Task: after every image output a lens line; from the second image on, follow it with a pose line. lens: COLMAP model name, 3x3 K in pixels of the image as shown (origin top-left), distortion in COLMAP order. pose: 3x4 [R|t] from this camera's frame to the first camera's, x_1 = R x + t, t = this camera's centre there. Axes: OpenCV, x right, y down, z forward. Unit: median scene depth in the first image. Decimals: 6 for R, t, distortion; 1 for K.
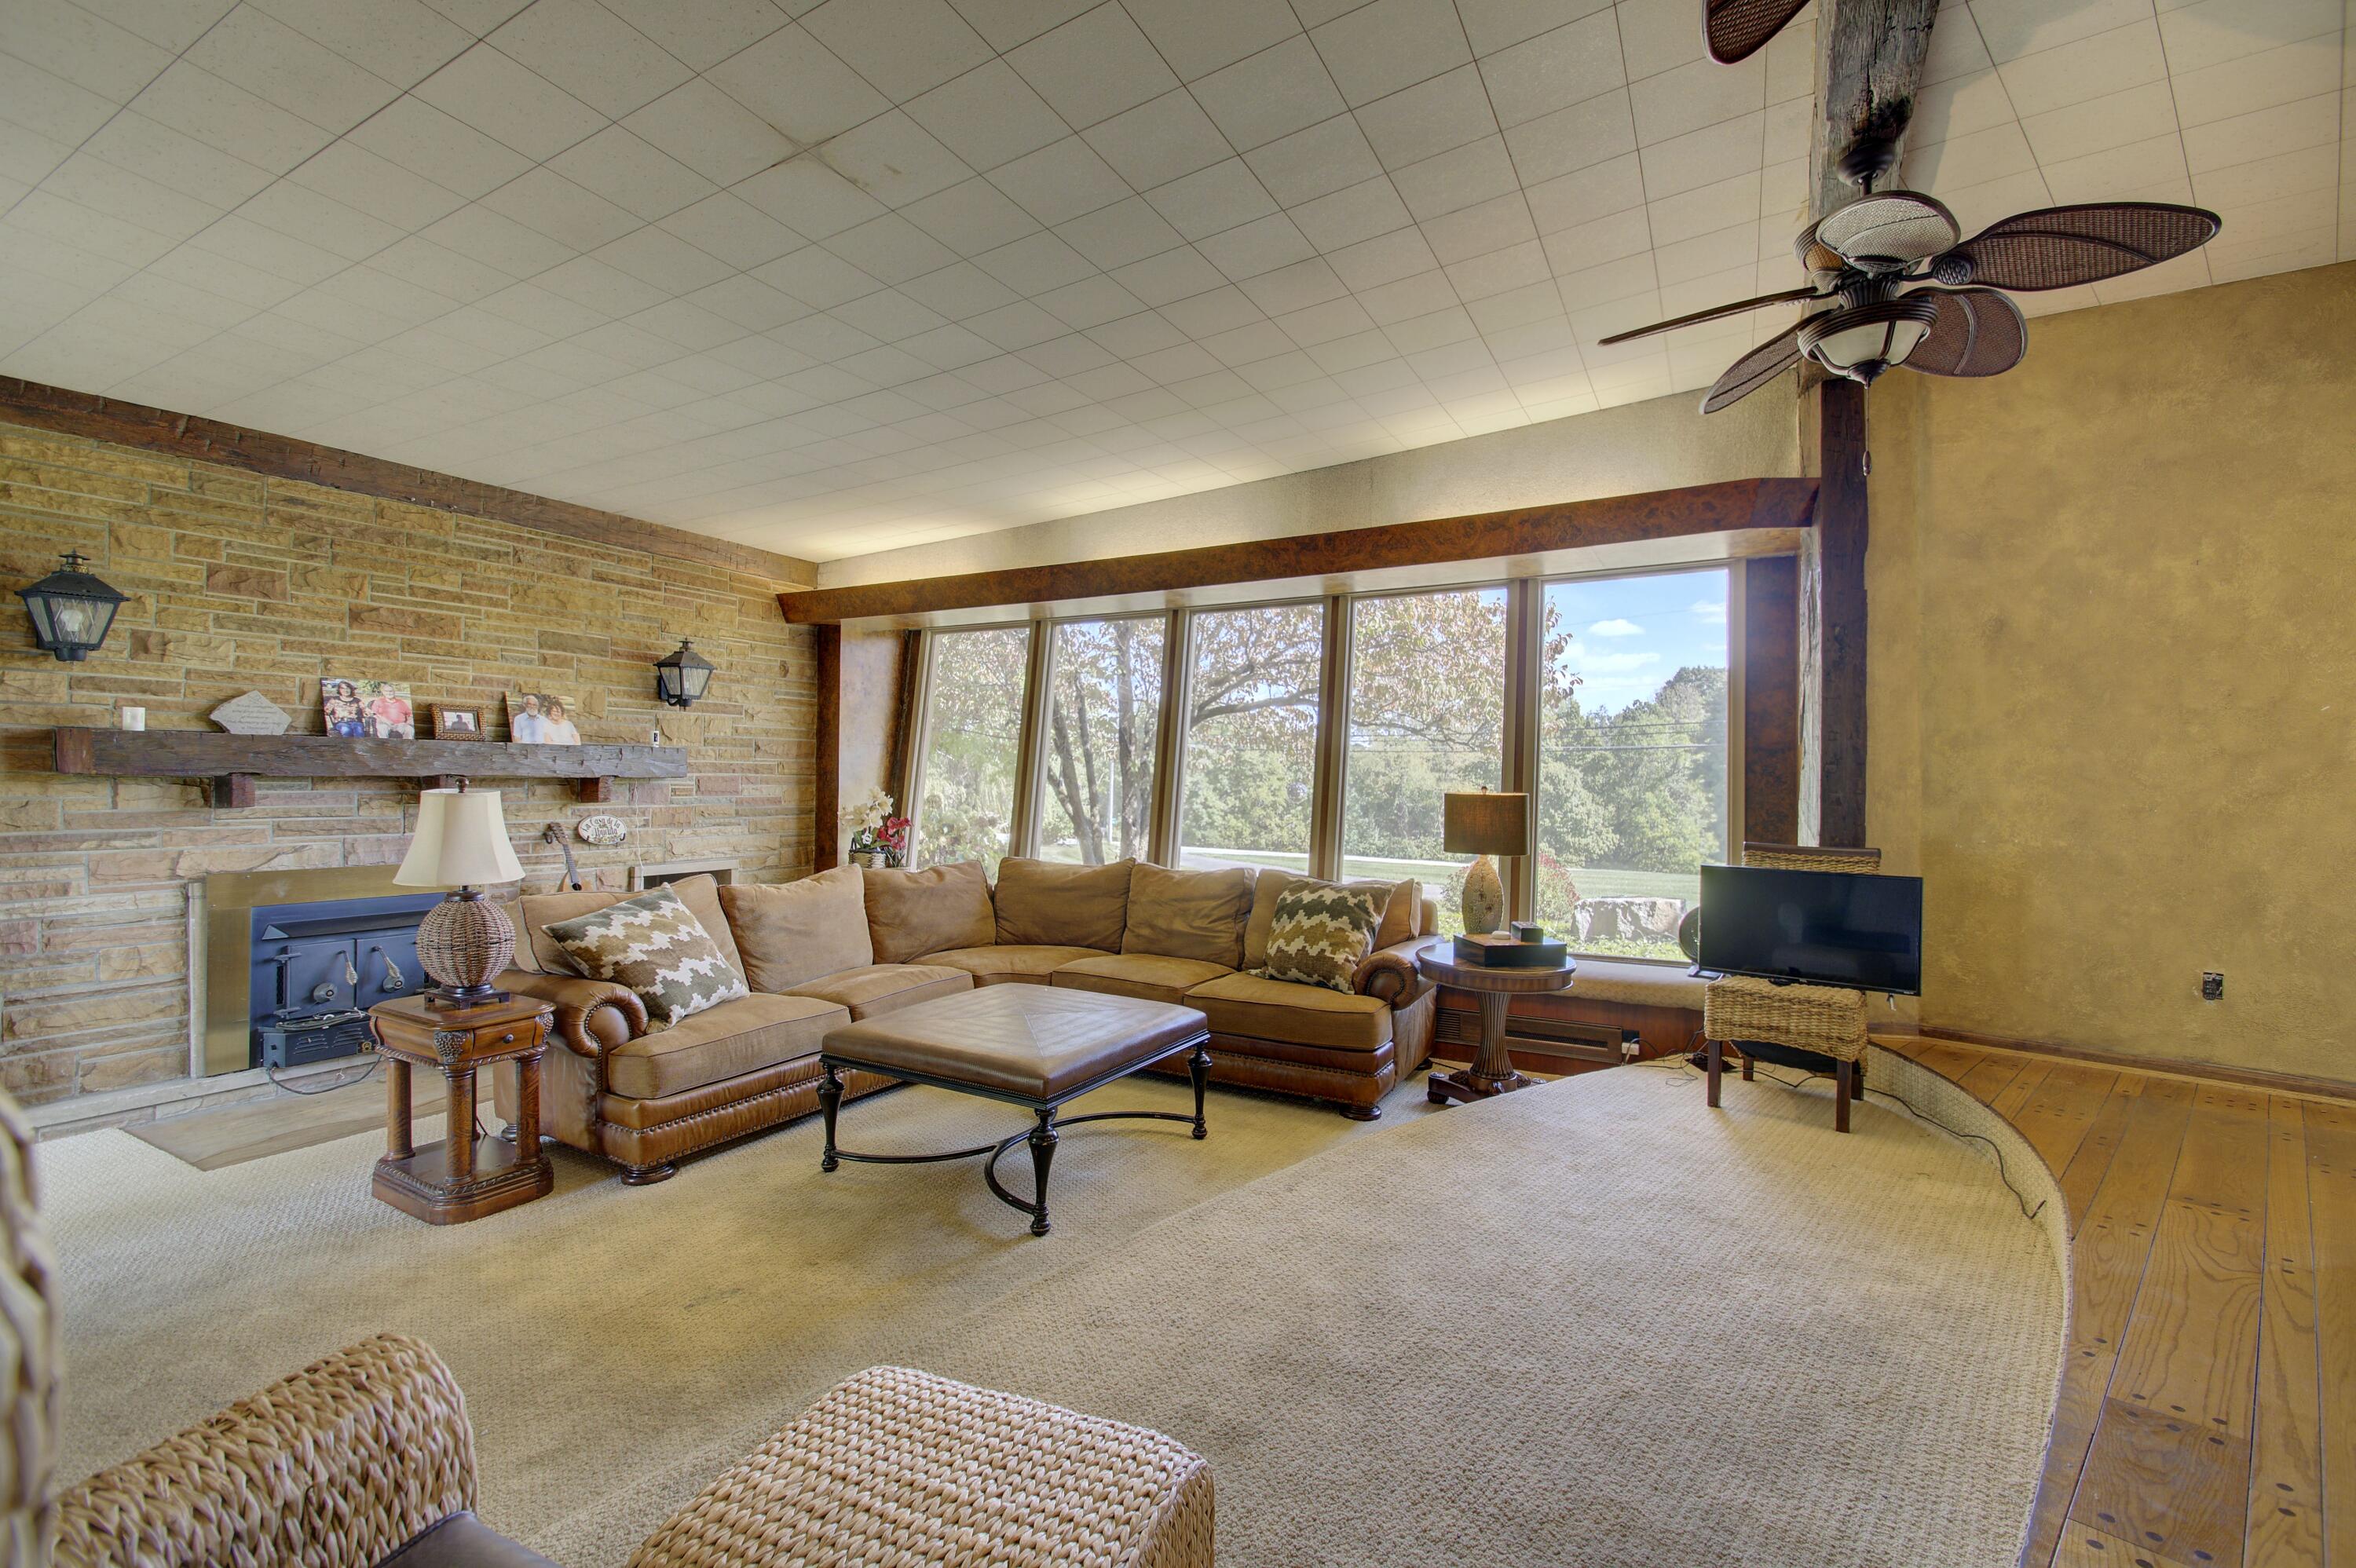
lens RADIAL K [[1025.1, 0, 1184.7], [0, 1025.1, 786.7], [0, 0, 1]] dist [-0.006486, -0.003856]
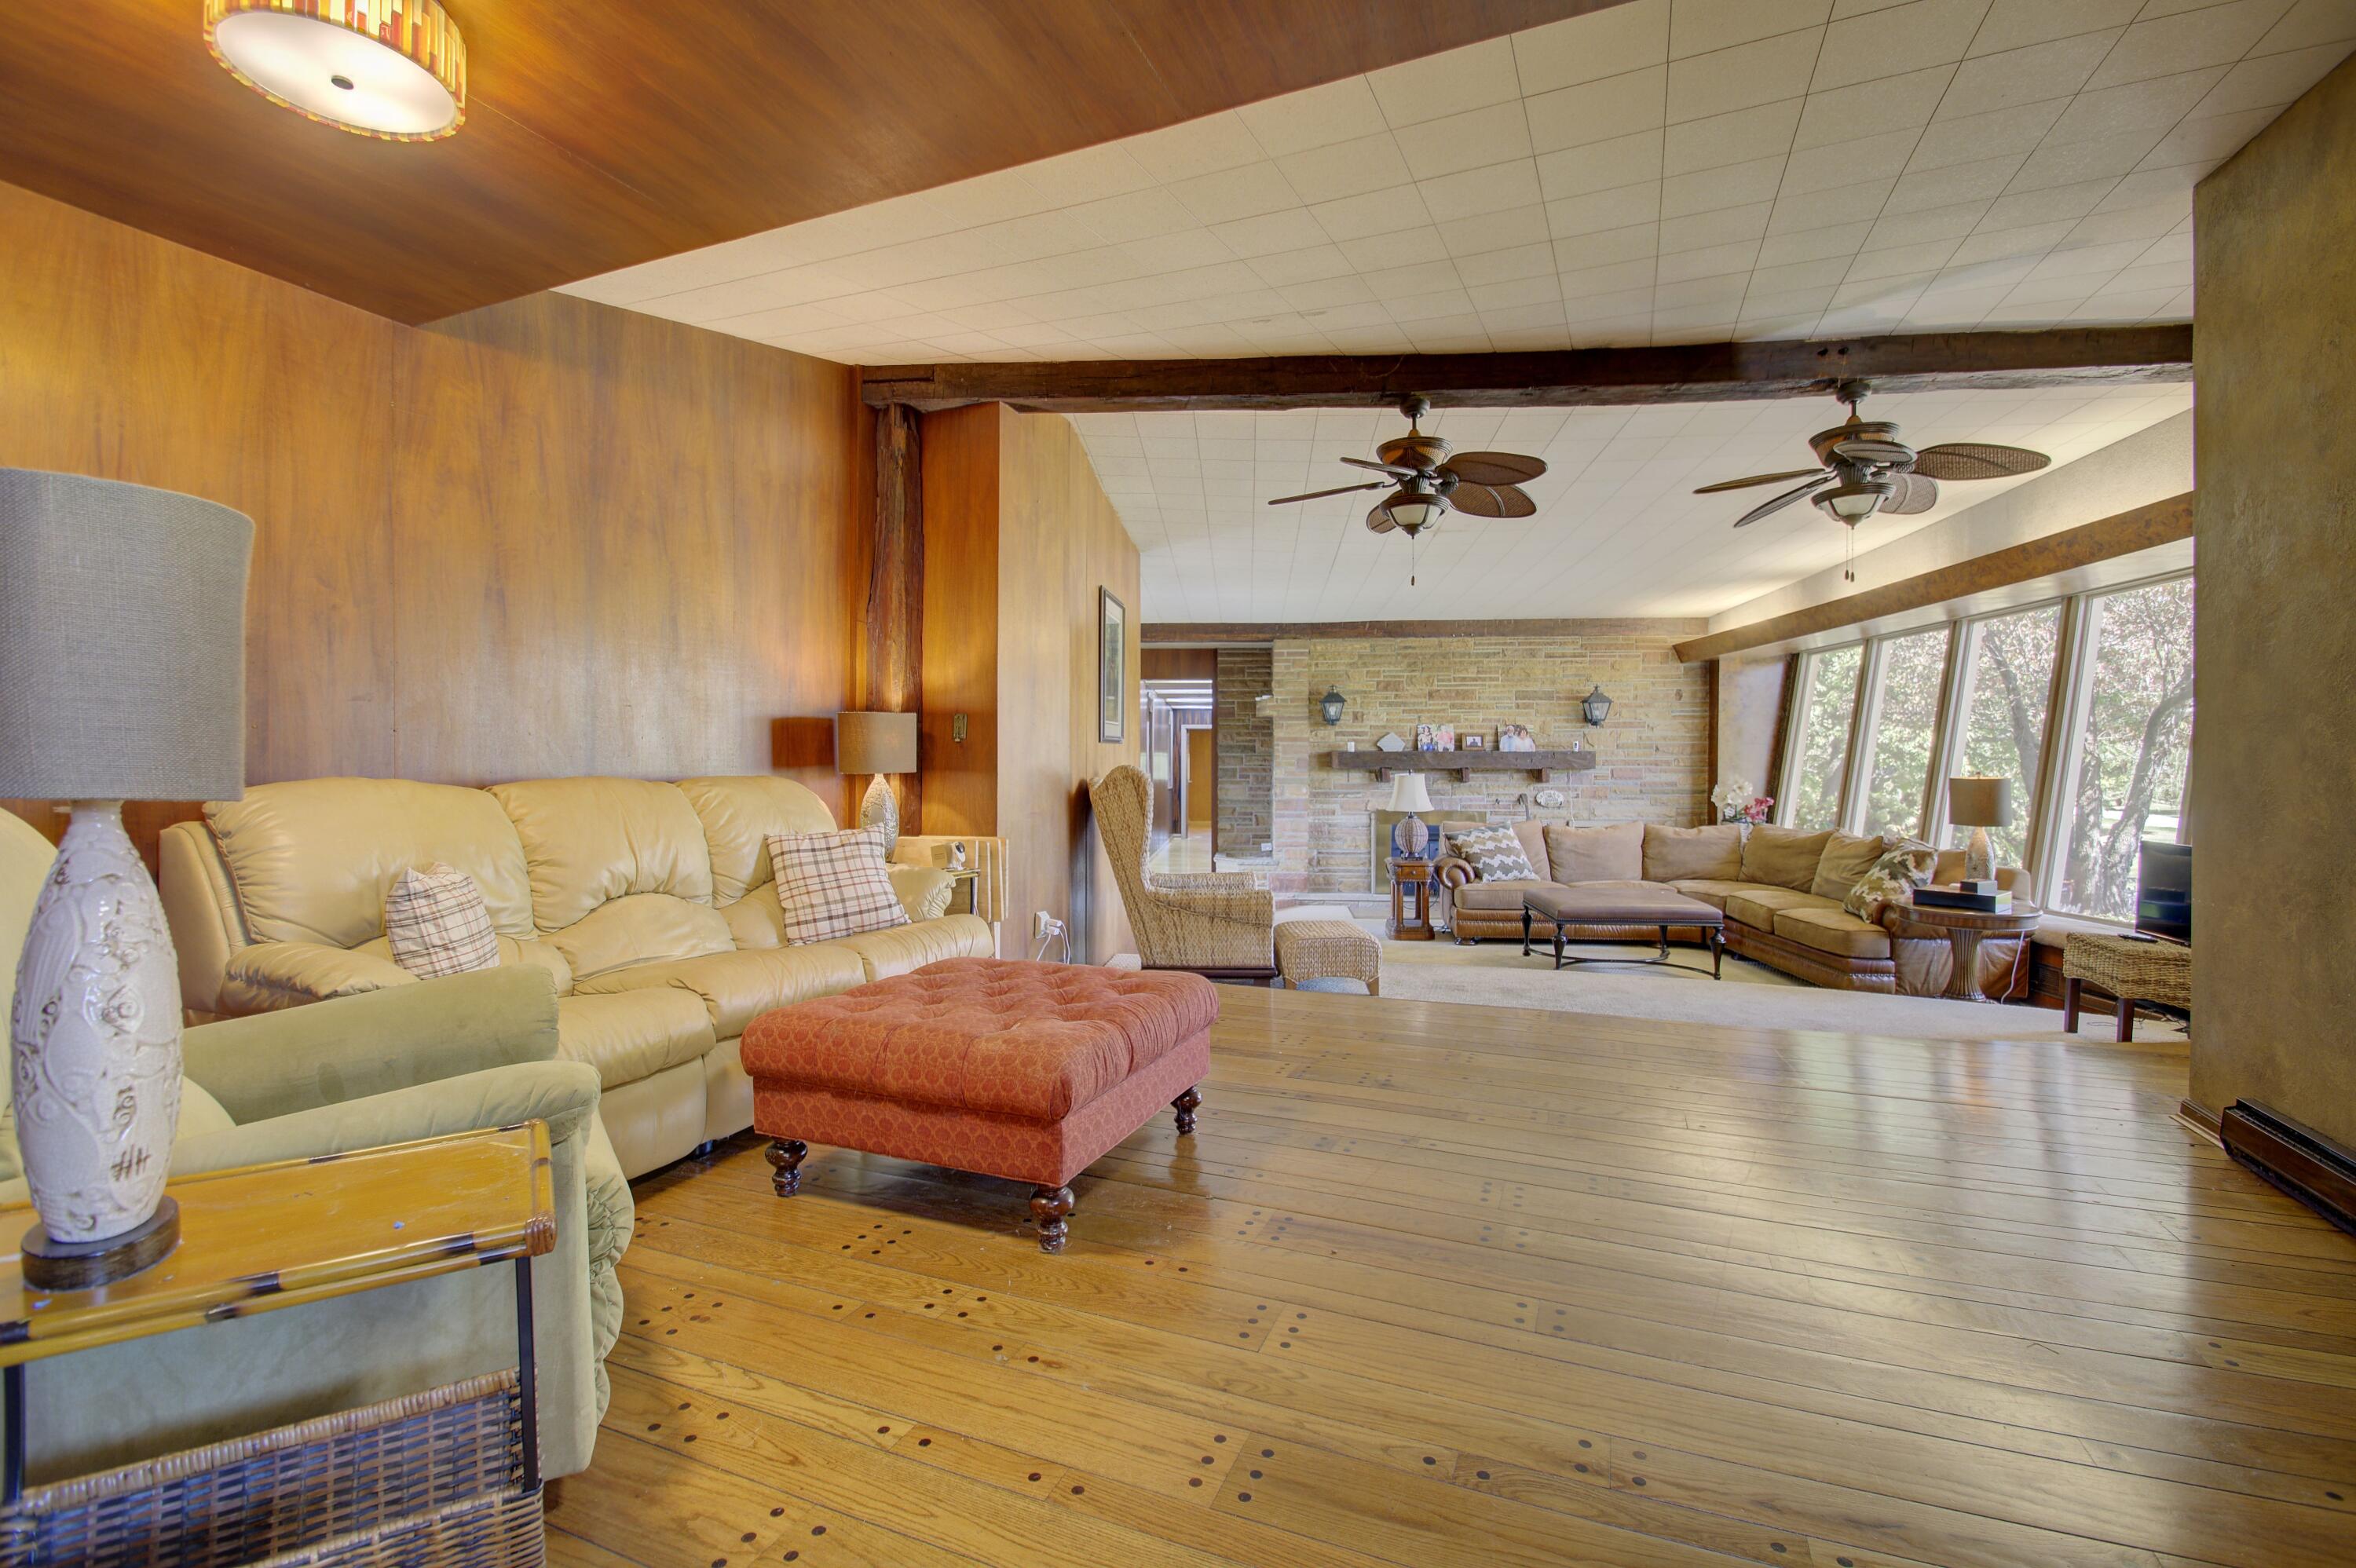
lens RADIAL K [[1025.1, 0, 1175.2], [0, 1025.1, 778.1], [0, 0, 1]] dist [-0.006486, -0.003856]
pose [[0.401127, 0.002013, -0.916020, 1.112707], [-0.003998, 0.999992, 0.000447, 0.012171], [0.916014, 0.003483, 0.401131, -0.426566]]
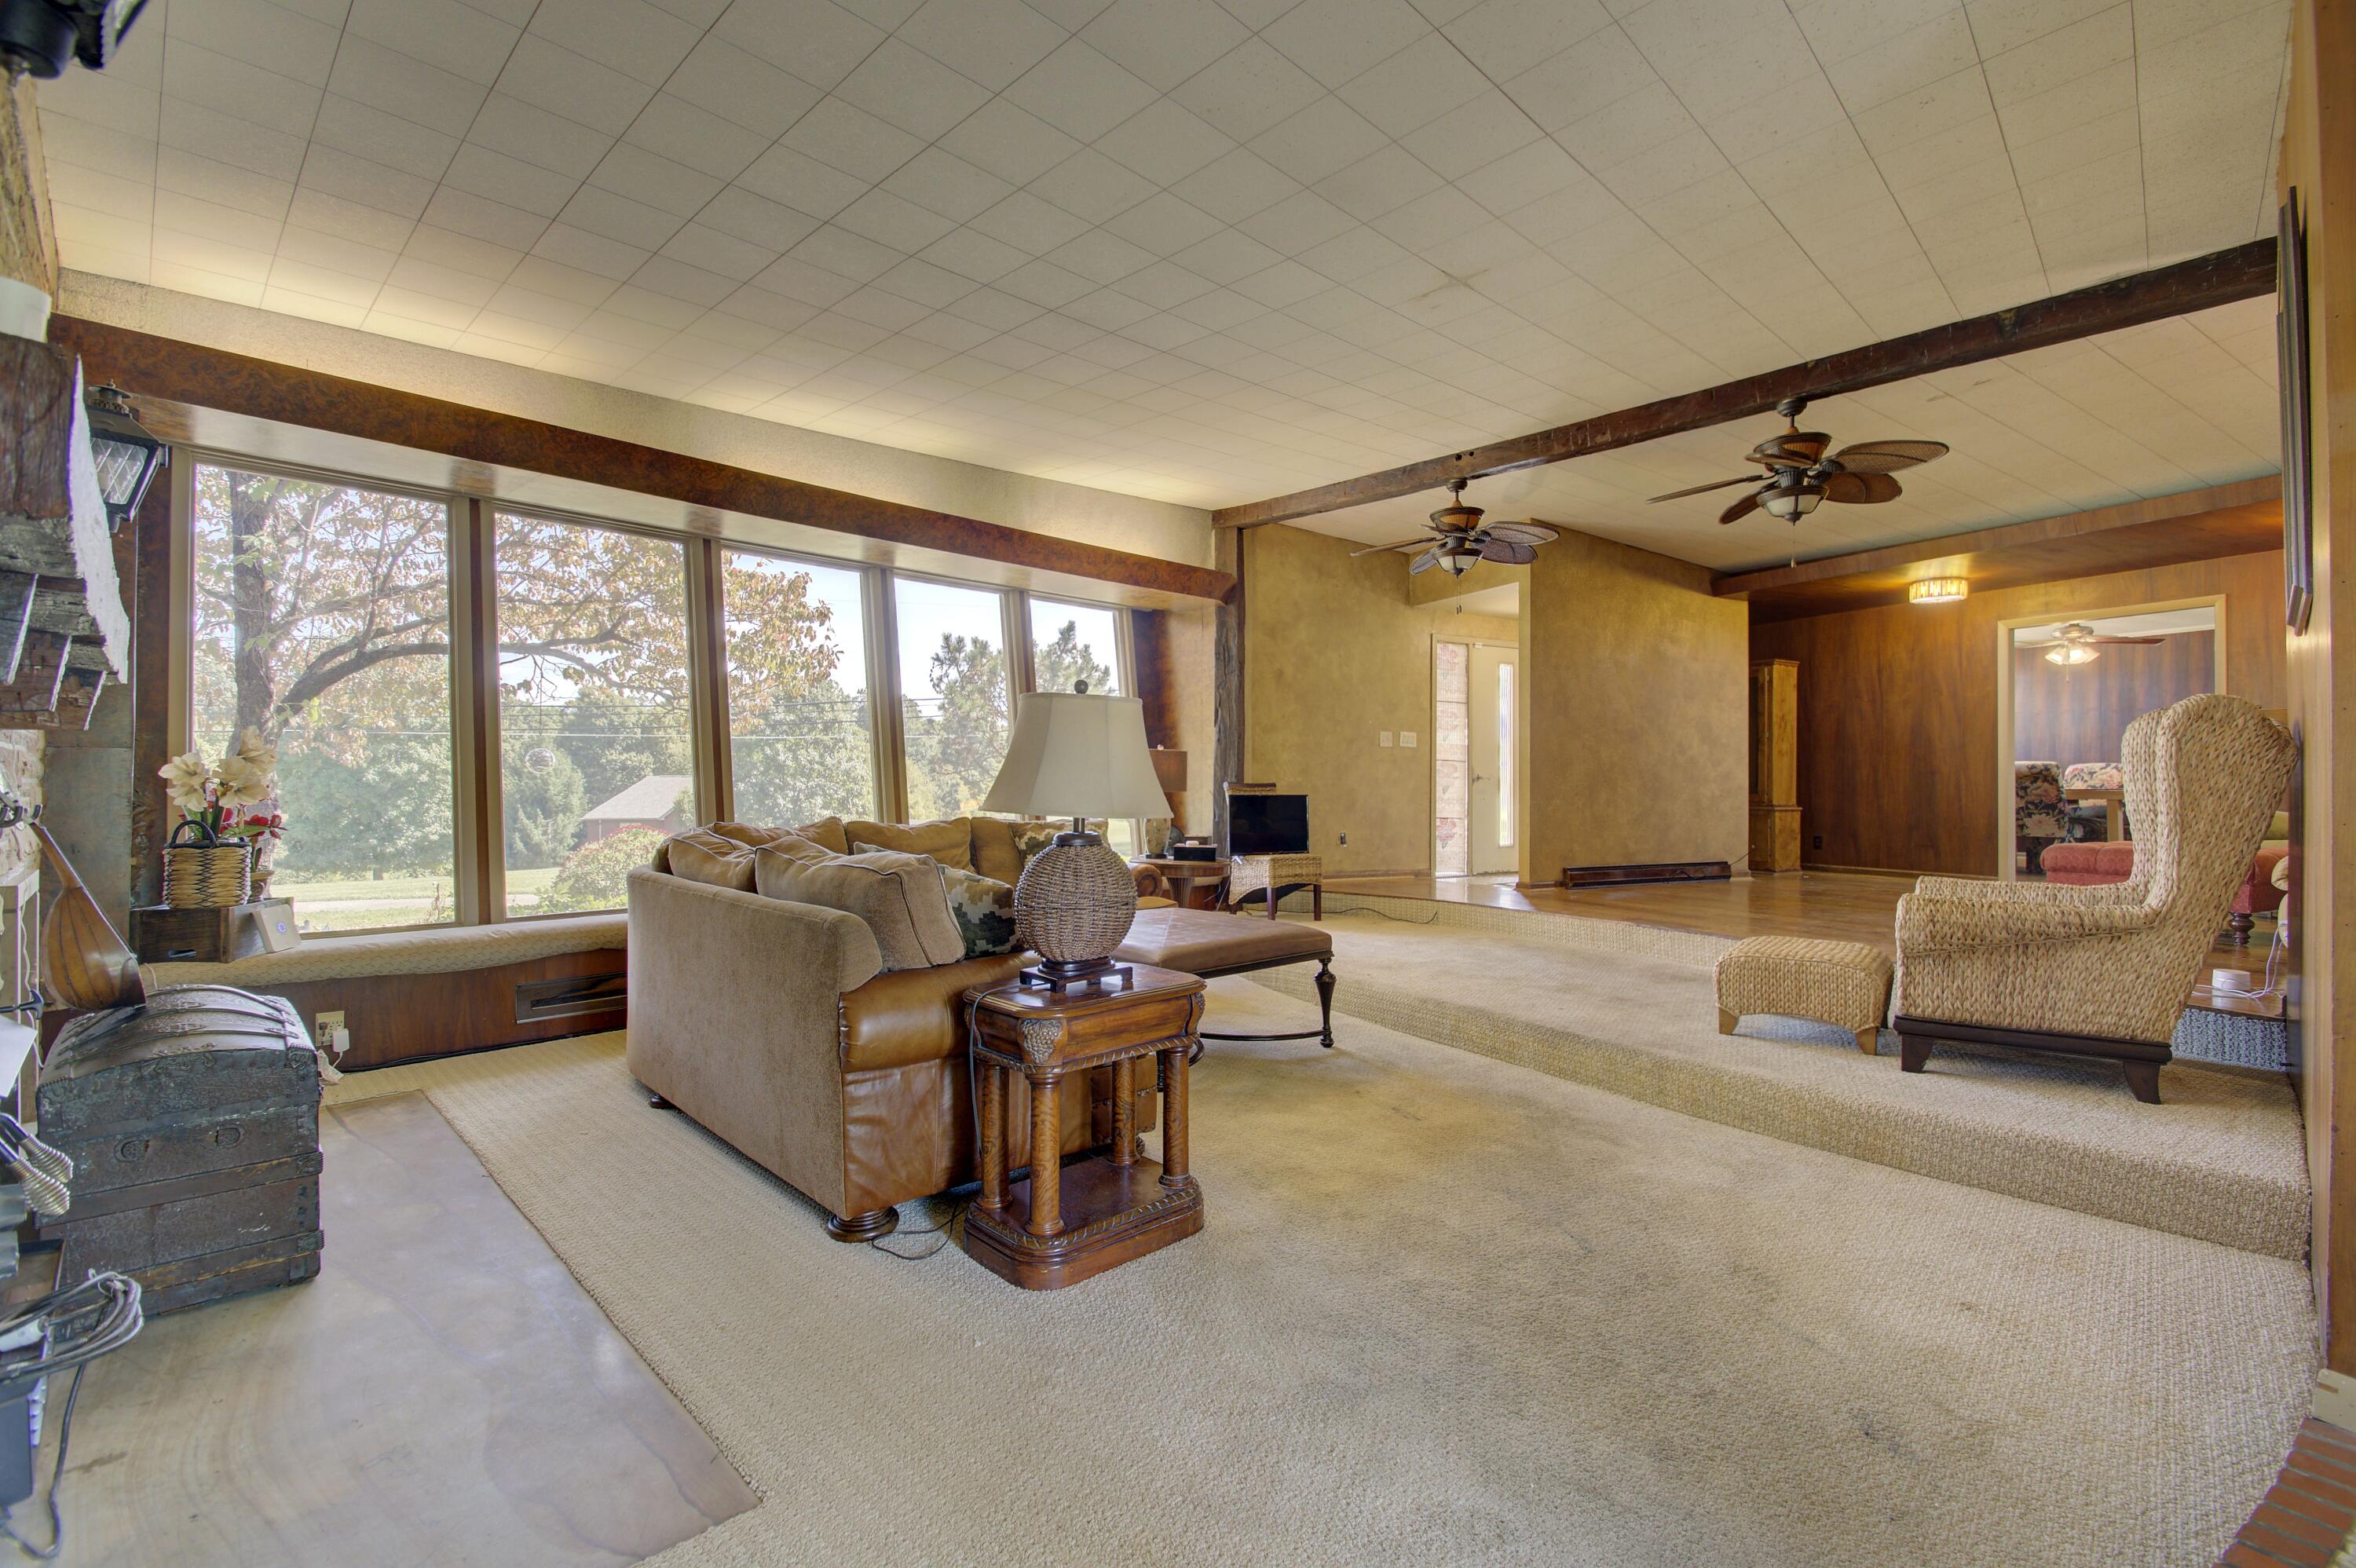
lens RADIAL K [[1025.1, 0, 1181.1], [0, 1025.1, 780.5], [0, 0, 1]] dist [-0.006486, -0.003856]
pose [[0.279539, 0.000390, 0.960134, -1.184219], [0.004148, 0.999990, -0.001614, 0.056702], [-0.960125, 0.004434, 0.279534, 0.610046]]
